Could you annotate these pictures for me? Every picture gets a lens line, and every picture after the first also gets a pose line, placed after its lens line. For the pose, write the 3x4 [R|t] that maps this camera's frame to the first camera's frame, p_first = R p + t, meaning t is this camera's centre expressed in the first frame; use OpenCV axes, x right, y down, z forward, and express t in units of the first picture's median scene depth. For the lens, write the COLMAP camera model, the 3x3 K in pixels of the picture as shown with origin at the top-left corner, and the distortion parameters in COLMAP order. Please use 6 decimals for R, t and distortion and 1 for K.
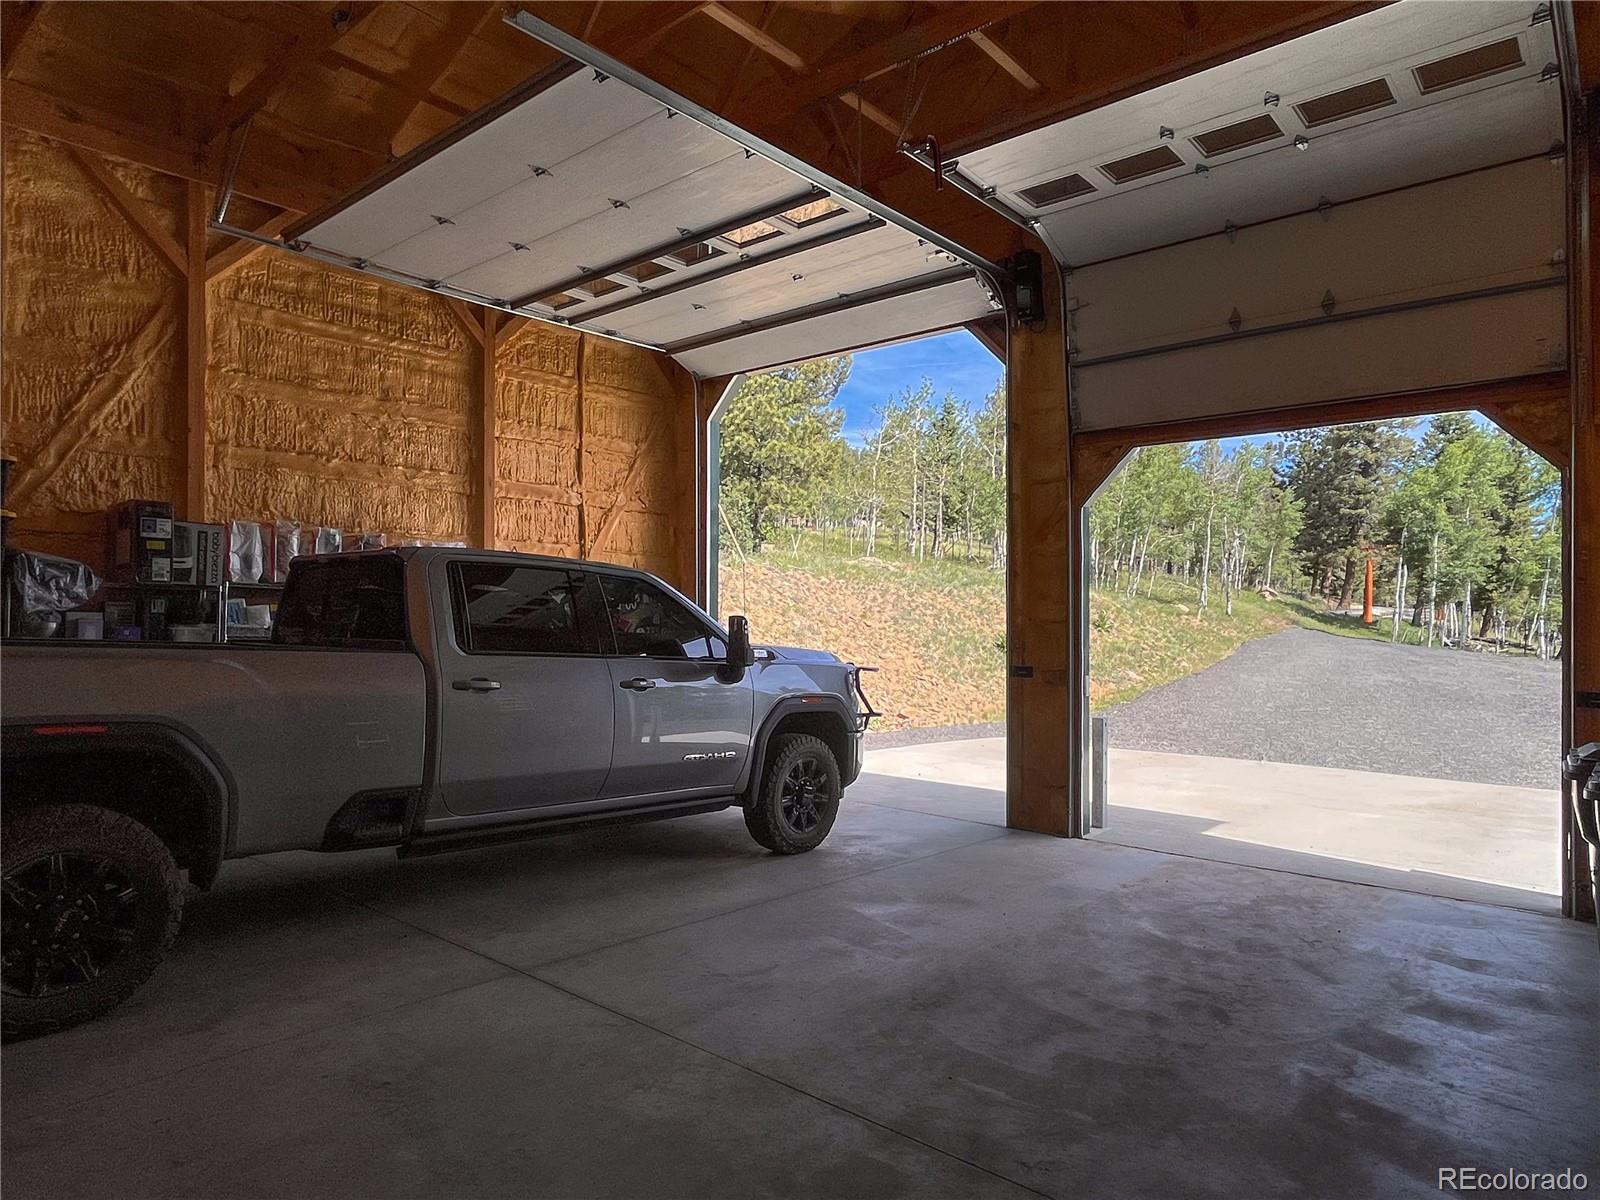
lens RADIAL K [[984.9, 0, 803.5], [0, 984.9, 606.4], [0, 0, 1]] dist [-0.009724, -0.002283]
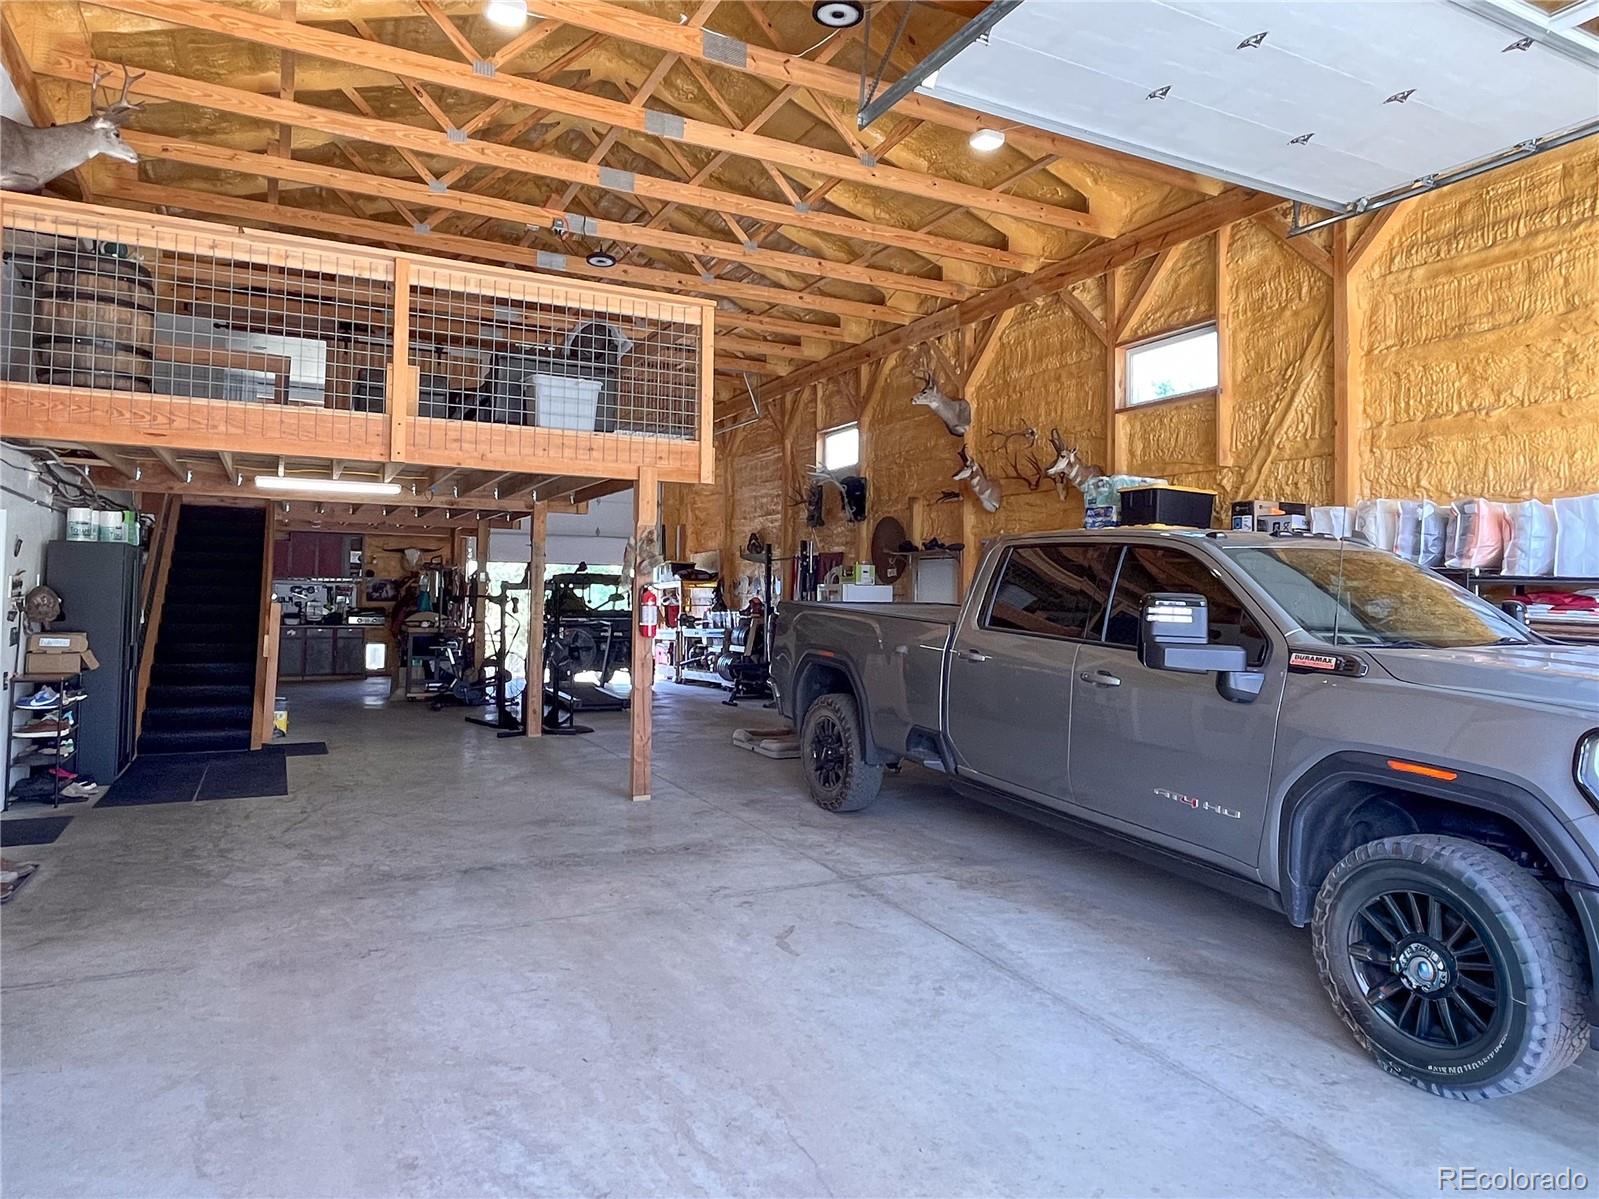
lens RADIAL K [[984.3, 0, 800.9], [0, 984.3, 586.7], [0, 0, 1]] dist [-0.009724, -0.002283]
pose [[-0.377423, -0.021024, -0.925802, 0.510029], [-0.008315, 0.999779, -0.019314, 0.016736], [0.926004, 0.000408, -0.377514, 0.813293]]
